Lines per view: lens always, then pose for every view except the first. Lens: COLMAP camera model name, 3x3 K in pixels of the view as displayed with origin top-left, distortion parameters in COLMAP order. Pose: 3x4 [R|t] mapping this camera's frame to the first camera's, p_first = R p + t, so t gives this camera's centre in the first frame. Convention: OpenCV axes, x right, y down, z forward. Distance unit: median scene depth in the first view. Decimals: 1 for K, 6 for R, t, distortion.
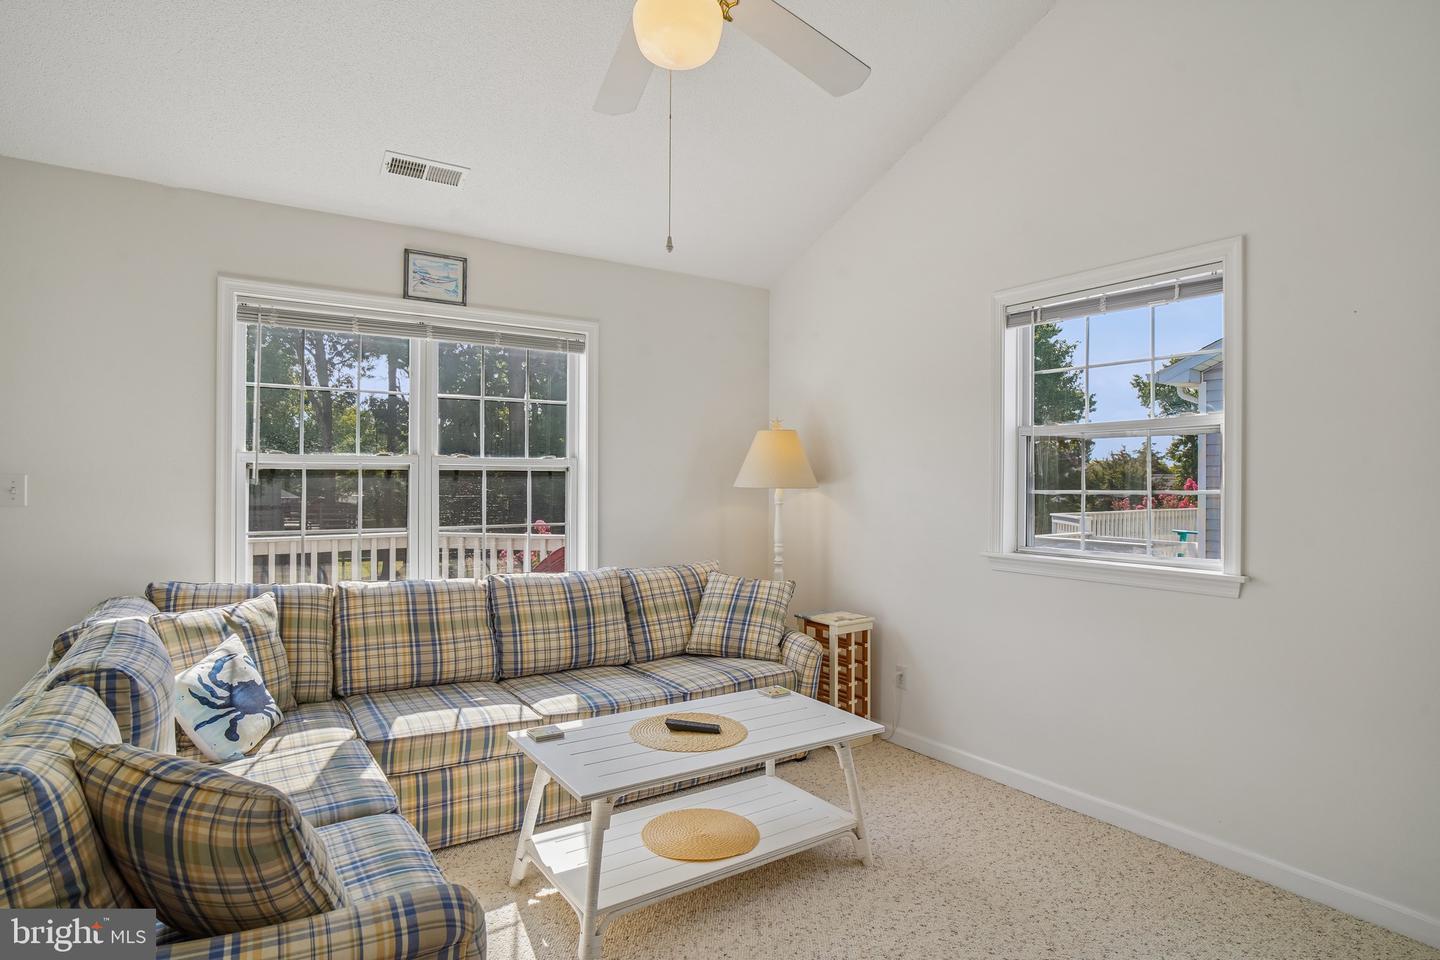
lens RADIAL K [[759.9, 0, 718.2], [0, 759.9, 473.7], [0, 0, 1]] dist [-0.002060, -0.000474]
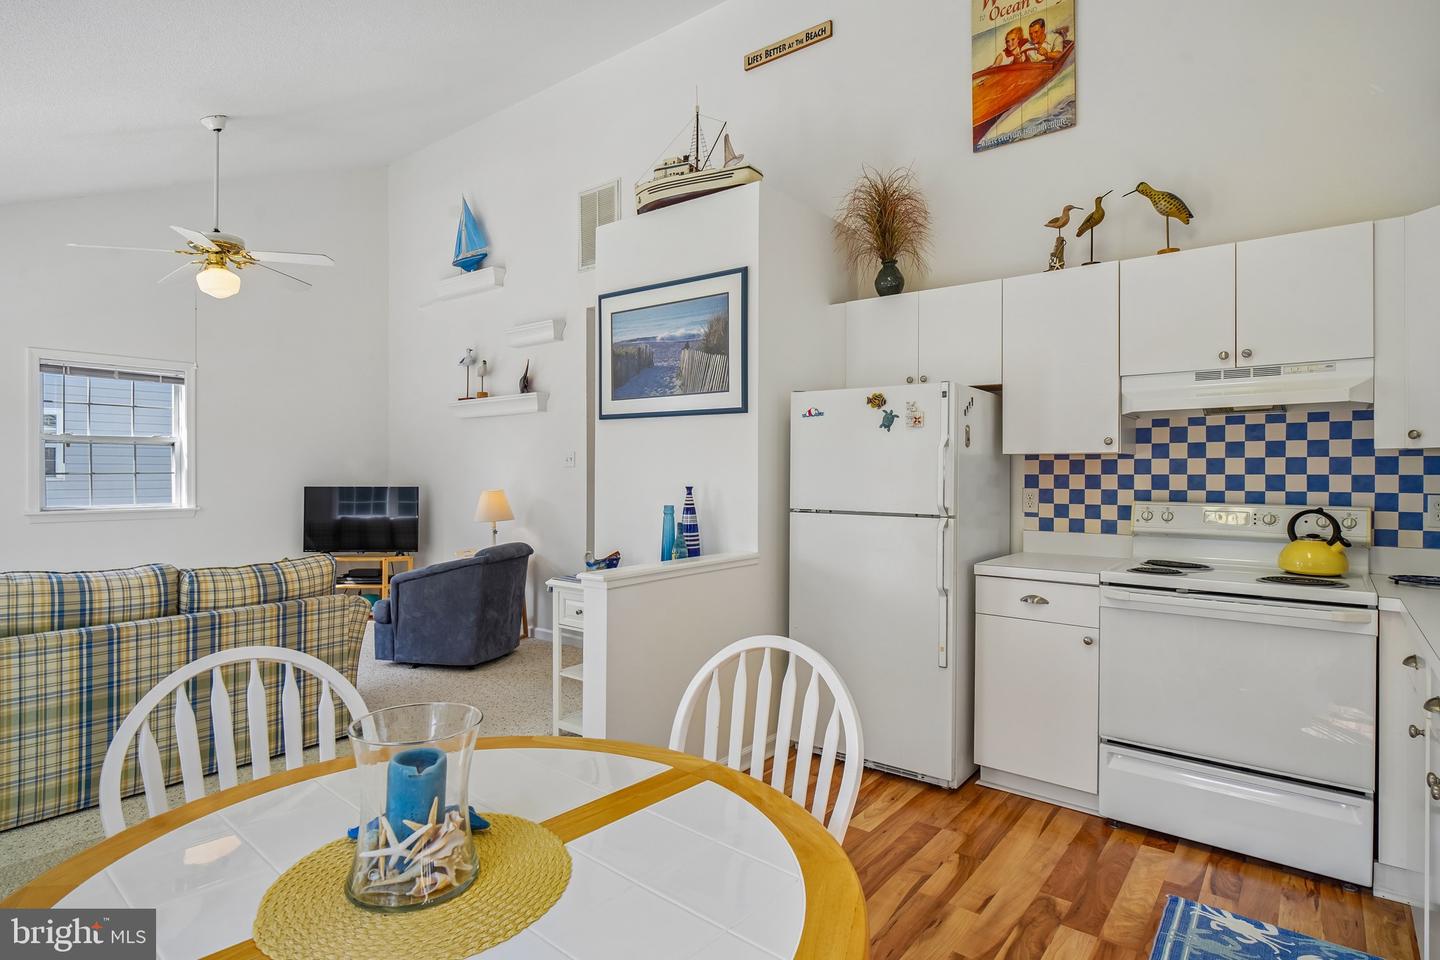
lens RADIAL K [[759.9, 0, 718.2], [0, 759.9, 473.7], [0, 0, 1]] dist [-0.002060, -0.000474]
pose [[-0.299676, -0.007358, 0.954013, -1.501482], [-0.010645, 0.999934, 0.004368, 0.001124], [-0.953982, -0.008846, -0.299734, 0.110730]]
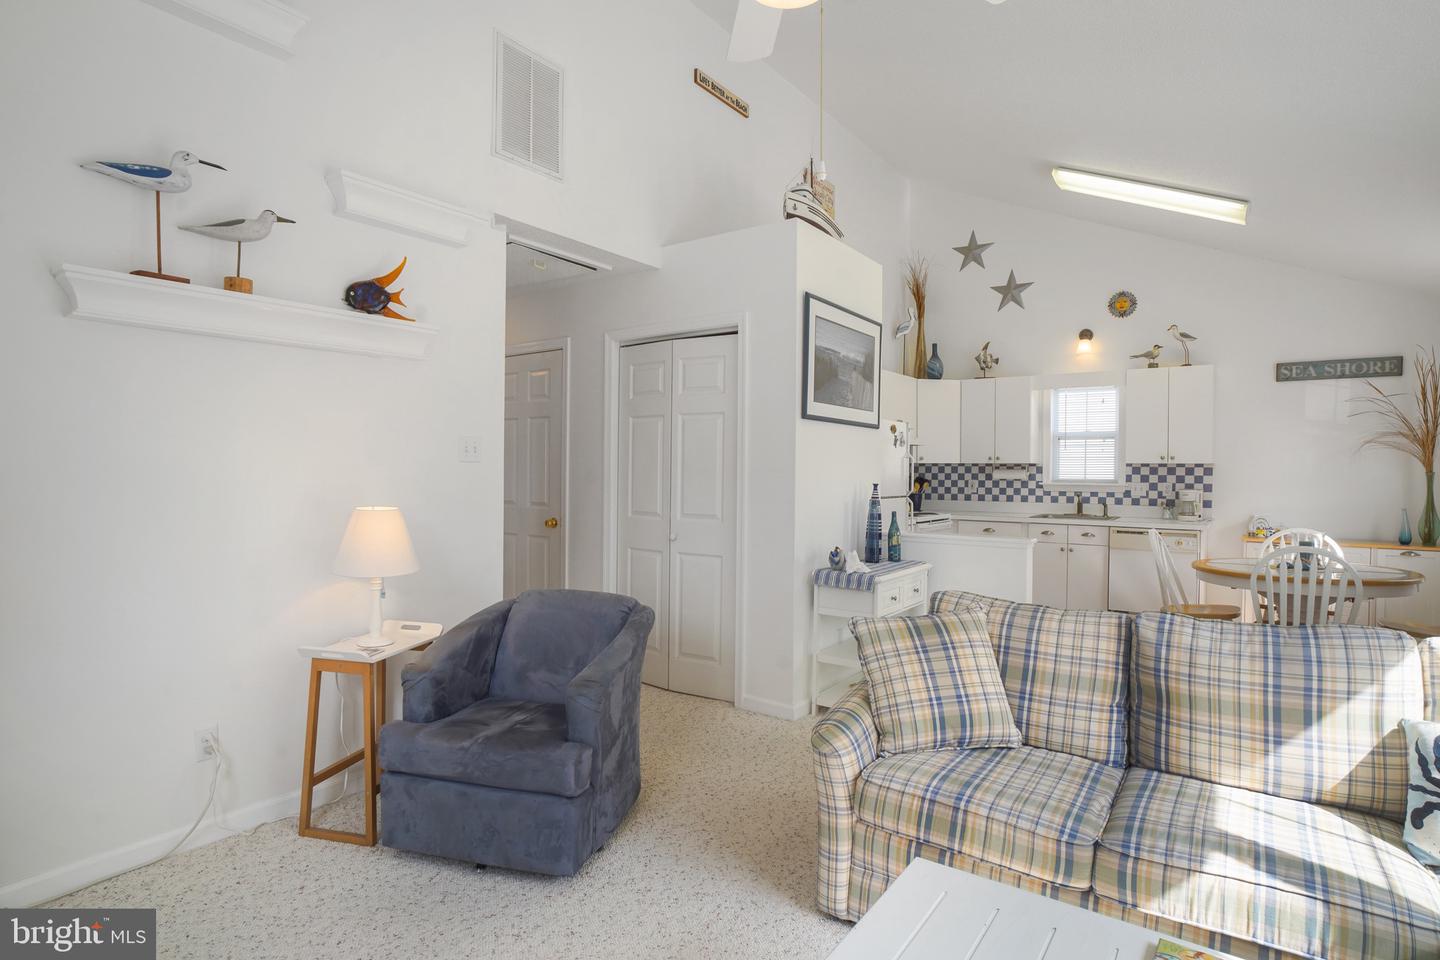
lens RADIAL K [[742.2, 0, 724.7], [0, 742.2, 481.6], [0, 0, 1]] dist [-0.055520, 0.029059]
pose [[-0.940075, -0.006265, -0.340910, 0.139714], [-0.009255, 0.999932, 0.007144, 0.012763], [0.340842, 0.009871, -0.940069, 0.933856]]
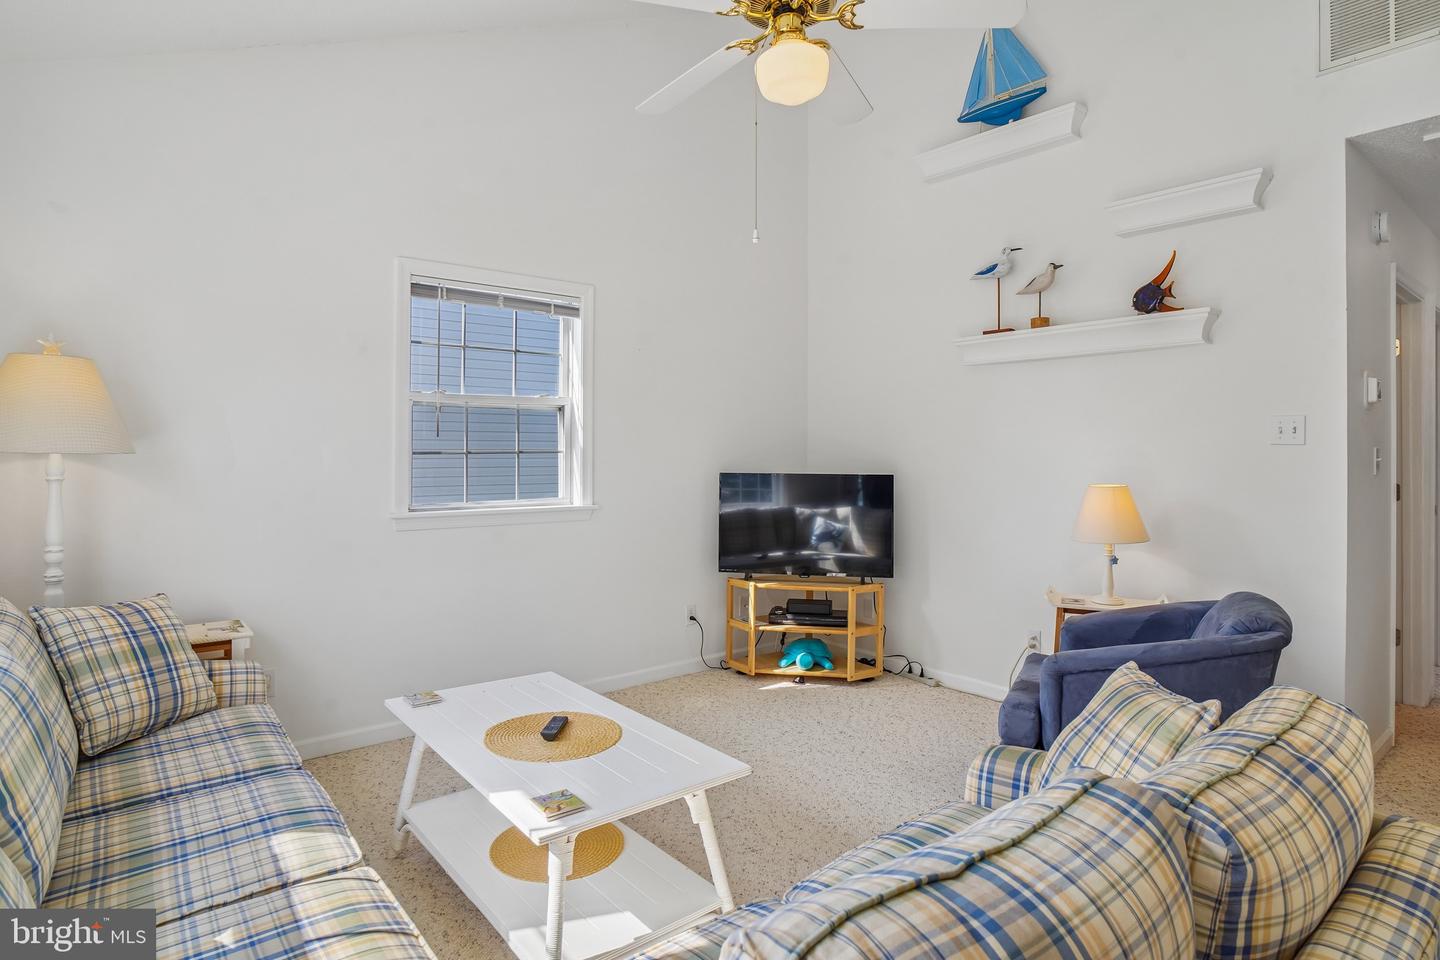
lens RADIAL K [[775.0, 0, 716.8], [0, 775.0, 432.9], [0, 0, 1]] dist [-0.014559, 0.001387]
pose [[-0.089655, 0.015519, 0.995852, -0.664551], [-0.014707, 0.999749, -0.016903, 0.007655], [-0.995864, -0.016162, -0.089404, 0.646834]]
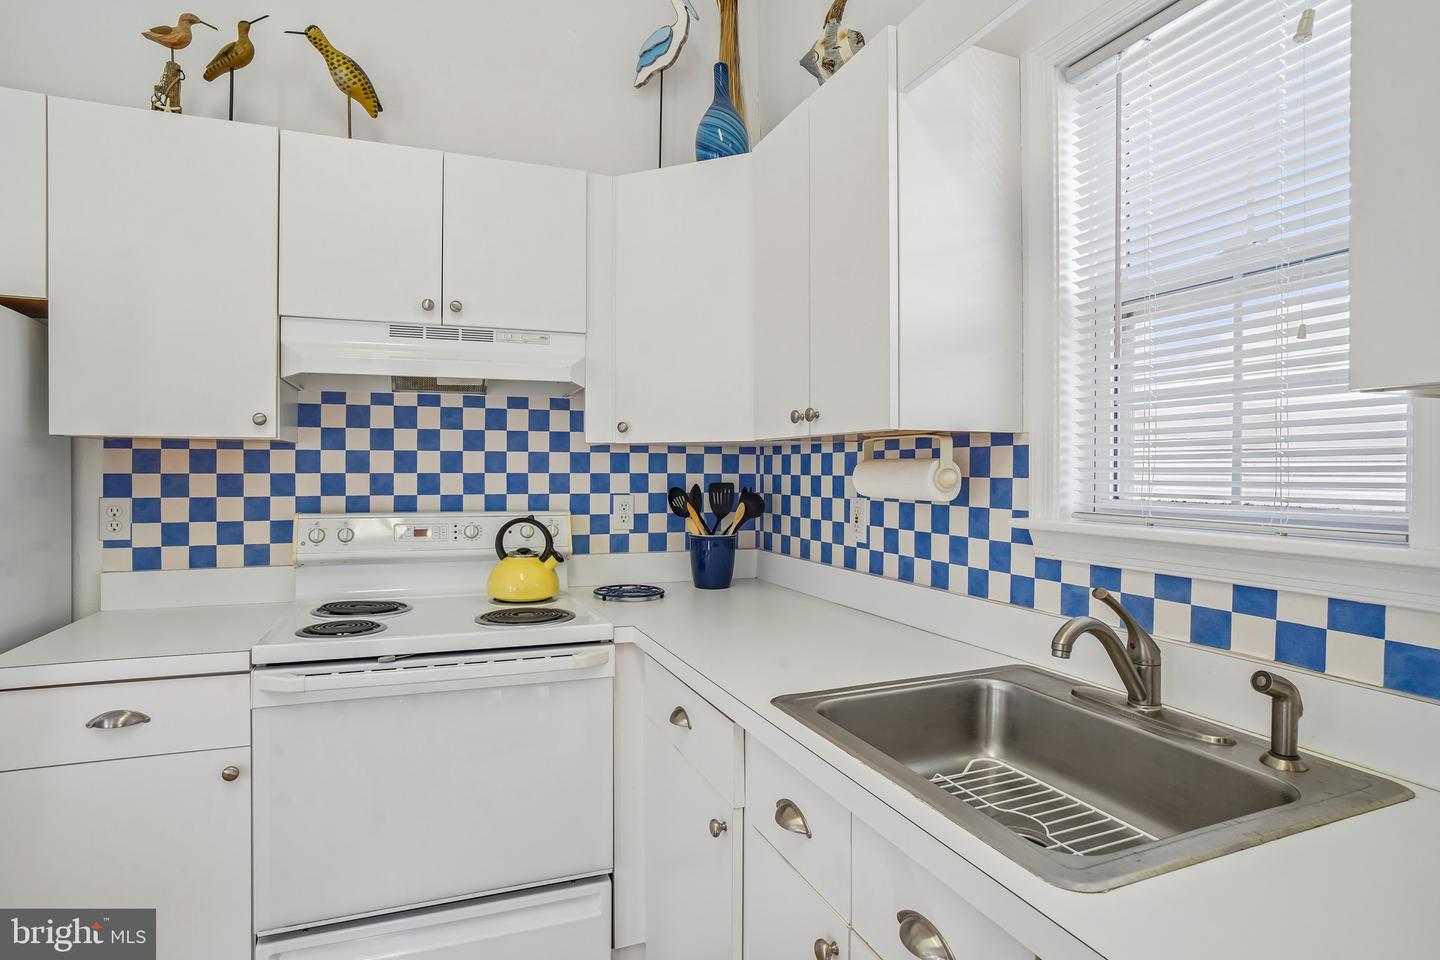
lens RADIAL K [[759.9, 0, 717.7], [0, 759.9, 473.4], [0, 0, 1]] dist [-0.058513, 0.031967]
pose [[-0.977763, -0.009722, 0.209486, -1.221132], [-0.010086, 0.999949, -0.000673, -0.002383], [-0.209469, -0.002771, -0.977811, -0.139529]]
